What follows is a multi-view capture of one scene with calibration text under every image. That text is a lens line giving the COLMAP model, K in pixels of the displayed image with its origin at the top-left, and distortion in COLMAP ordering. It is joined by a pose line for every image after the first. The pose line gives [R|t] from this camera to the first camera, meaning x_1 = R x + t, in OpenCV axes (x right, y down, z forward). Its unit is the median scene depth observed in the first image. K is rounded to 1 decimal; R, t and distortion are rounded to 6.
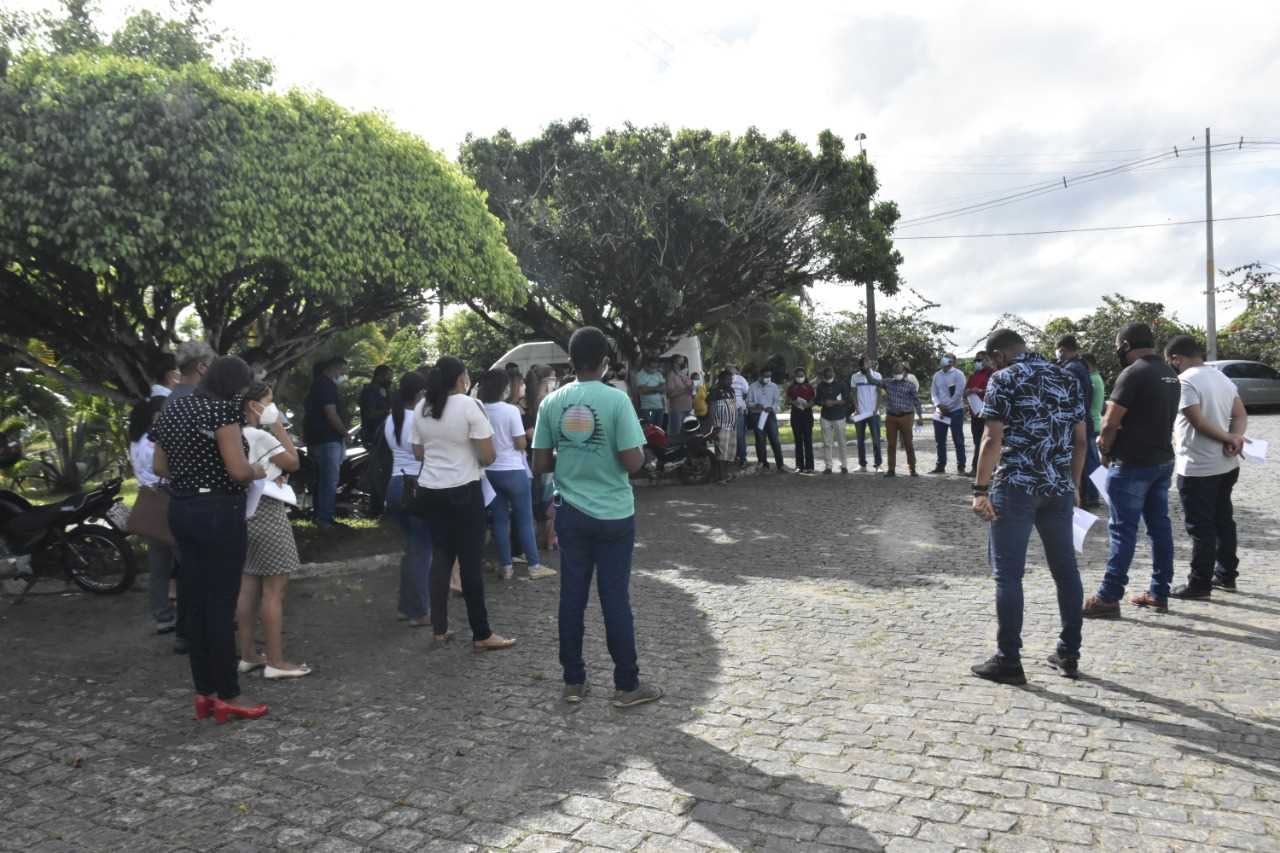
lens RADIAL K [[971.6, 0, 609.4], [0, 971.6, 425.5], [0, 0, 1]] dist [-0.027574, 0.014048]
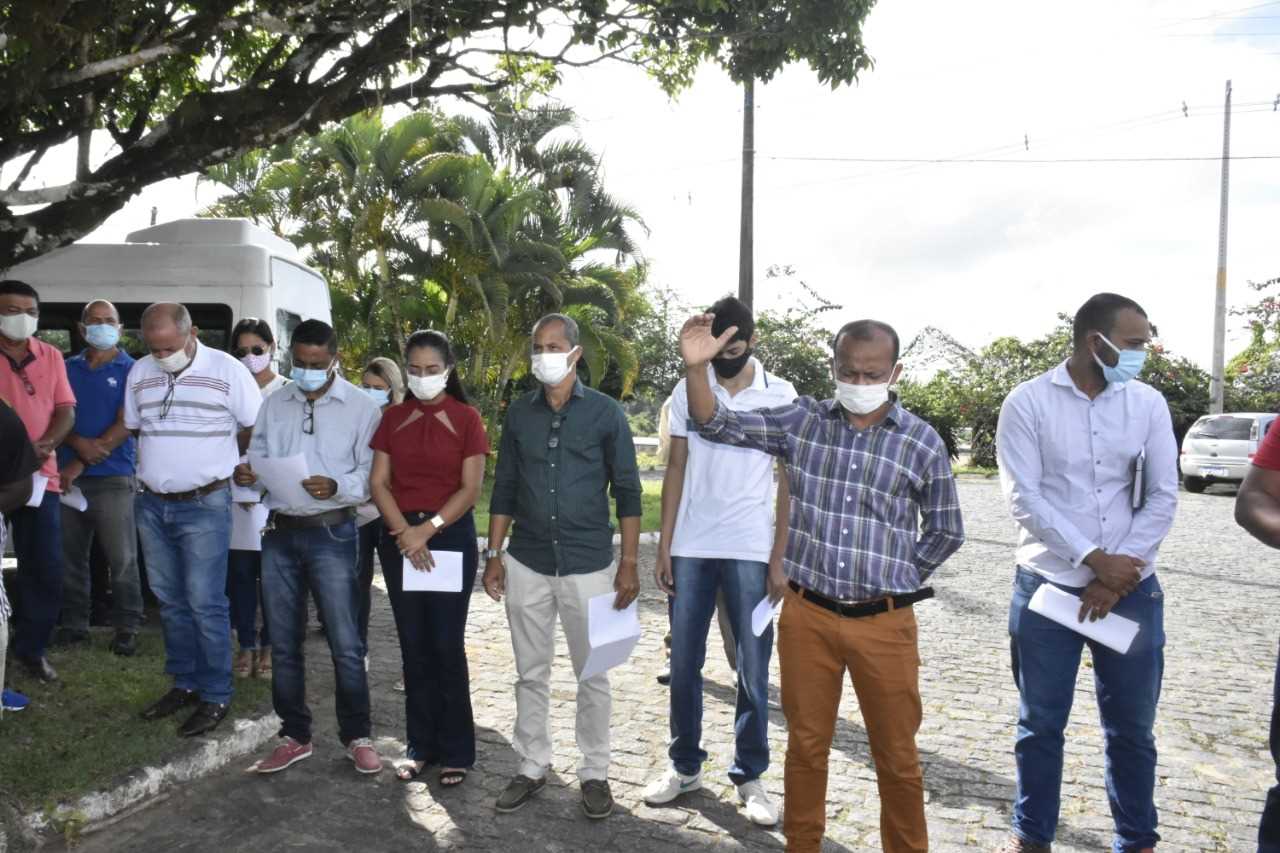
lens RADIAL K [[959.8, 0, 611.6], [0, 959.8, 431.1], [0, 0, 1]] dist [-0.028304, 0.002232]
pose [[0.989037, 0.062133, 0.133962, 0.236465], [-0.060811, 0.998052, -0.013942, -0.040262], [-0.134567, 0.005642, 0.990888, 0.880440]]
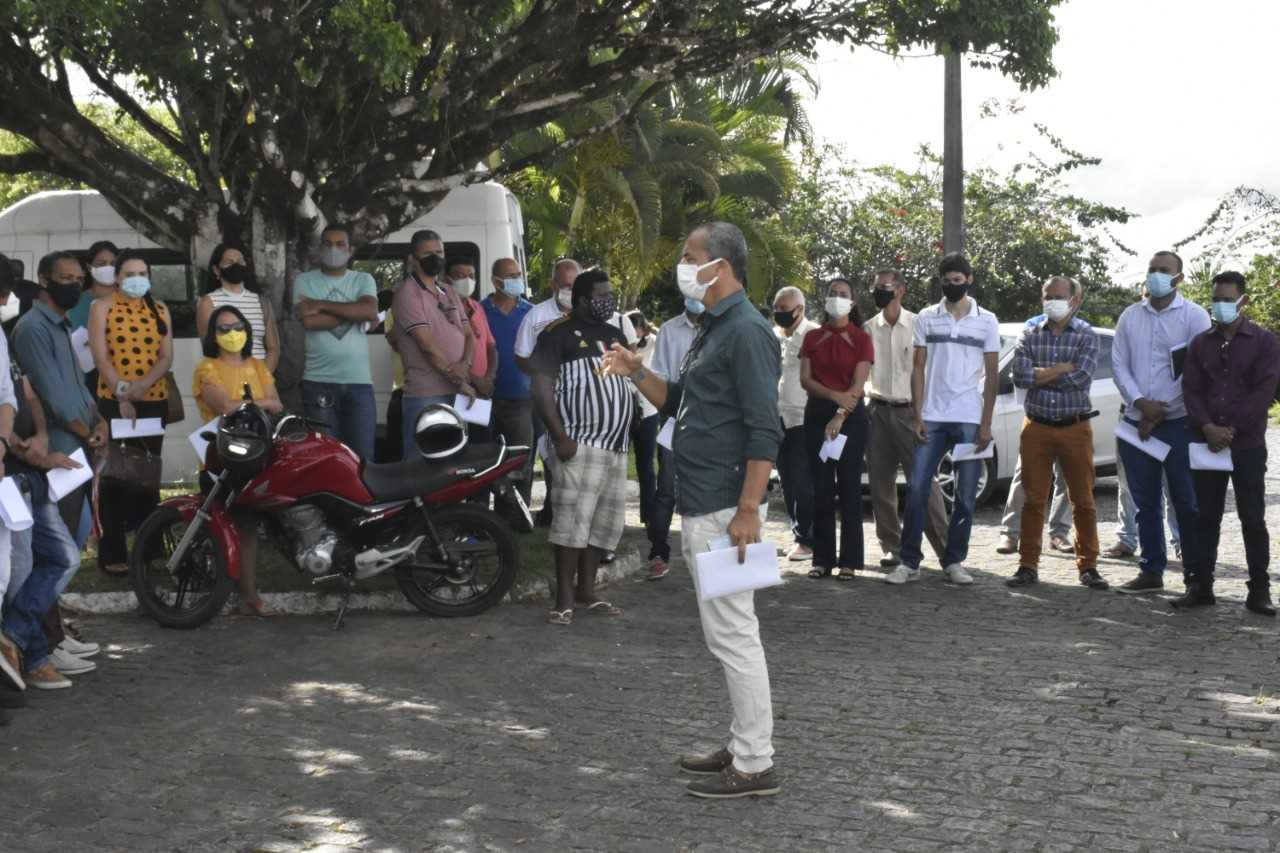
lens RADIAL K [[1930.8, 0, 580.0], [0, 1930.8, 424.1], [0, 0, 1]] dist [0.010432, 0.000000]
pose [[0.995483, 0.031962, 0.089399, 0.075494], [-0.033066, 0.999394, 0.010896, -0.015096], [-0.088997, -0.013803, 0.995936, 0.354110]]
